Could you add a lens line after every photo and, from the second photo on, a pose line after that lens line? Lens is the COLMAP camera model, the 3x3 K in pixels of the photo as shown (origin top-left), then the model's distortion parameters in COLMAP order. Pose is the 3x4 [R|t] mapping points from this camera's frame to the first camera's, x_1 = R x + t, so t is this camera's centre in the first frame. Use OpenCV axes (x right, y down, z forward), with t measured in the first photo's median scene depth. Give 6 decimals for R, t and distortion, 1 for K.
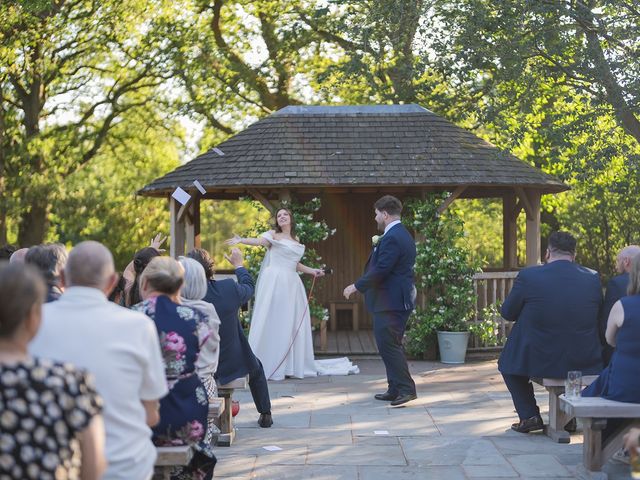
lens RADIAL K [[1018.9, 0, 320.7], [0, 1018.9, 249.7], [0, 0, 1]] dist [0.000836, 0.001731]
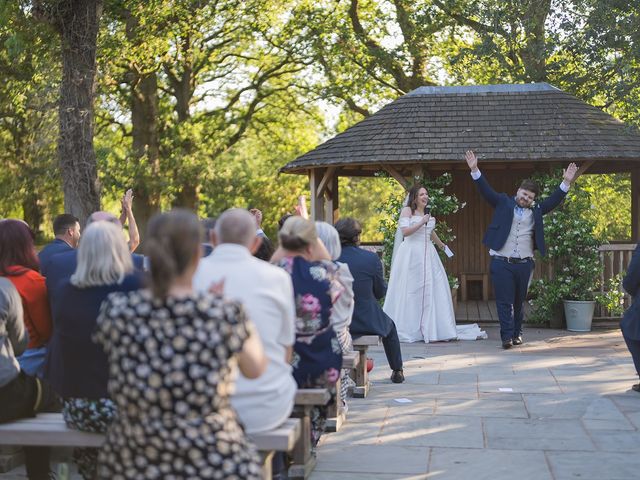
lens RADIAL K [[978.4, 0, 320.6], [0, 978.4, 252.5], [0, 0, 1]] dist [0.004493, -0.011078]
pose [[0.990753, 0.003284, -0.135636, 0.002466], [0.000092, 0.999690, 0.024882, 0.004494], [0.135675, -0.024664, 0.990446, -0.018318]]
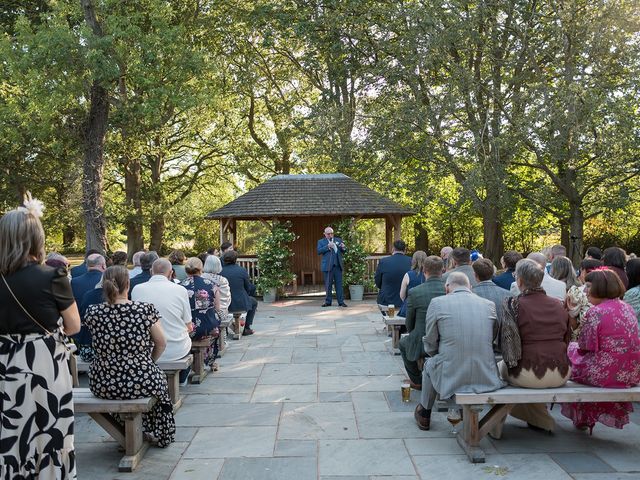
lens RADIAL K [[543.4, 0, 321.9], [0, 543.4, 258.8], [0, 0, 1]] dist [-0.001809, -0.002473]
pose [[0.999855, -0.009861, 0.013890, 0.032637], [0.009370, 0.999342, 0.035035, -0.008833], [-0.014226, -0.034900, 0.999290, -0.073171]]
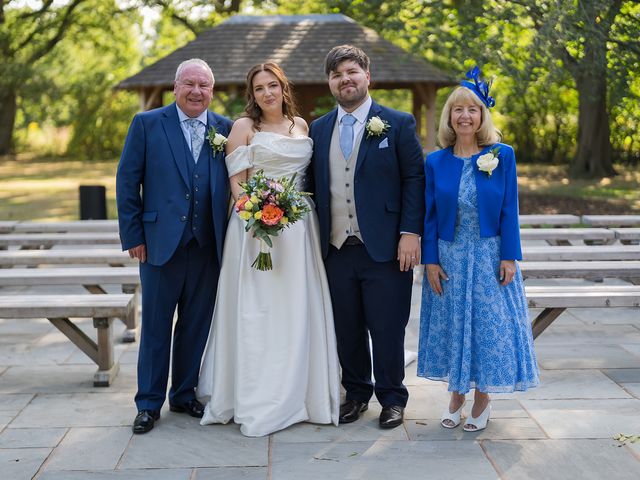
lens RADIAL K [[998.6, 0, 320.0], [0, 998.6, 240.0], [0, 0, 1]] dist [-0.003388, 0.020591]
pose [[0.999185, -0.010418, 0.038993, 0.017595], [0.006062, 0.993890, 0.110211, -0.003729], [-0.039903, -0.109885, 0.993143, -0.191319]]
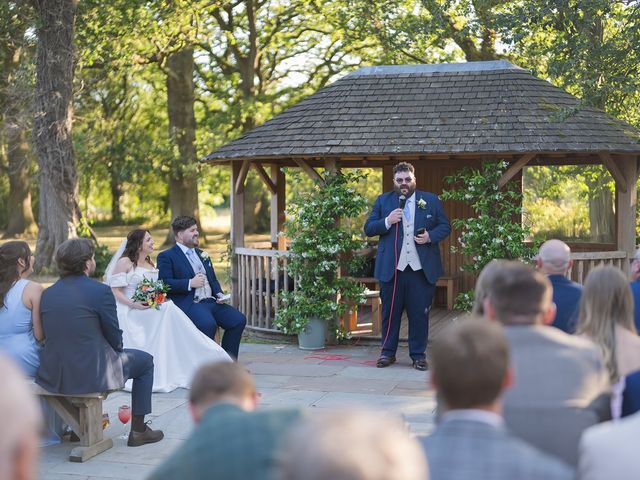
lens RADIAL K [[998.6, 0, 320.0], [0, 998.6, 240.0], [0, 0, 1]] dist [-0.003388, 0.020591]
pose [[0.966218, 0.014237, -0.257332, 0.139570], [-0.005214, 0.999348, 0.035714, -0.013603], [0.257673, -0.033166, 0.965663, 0.093657]]
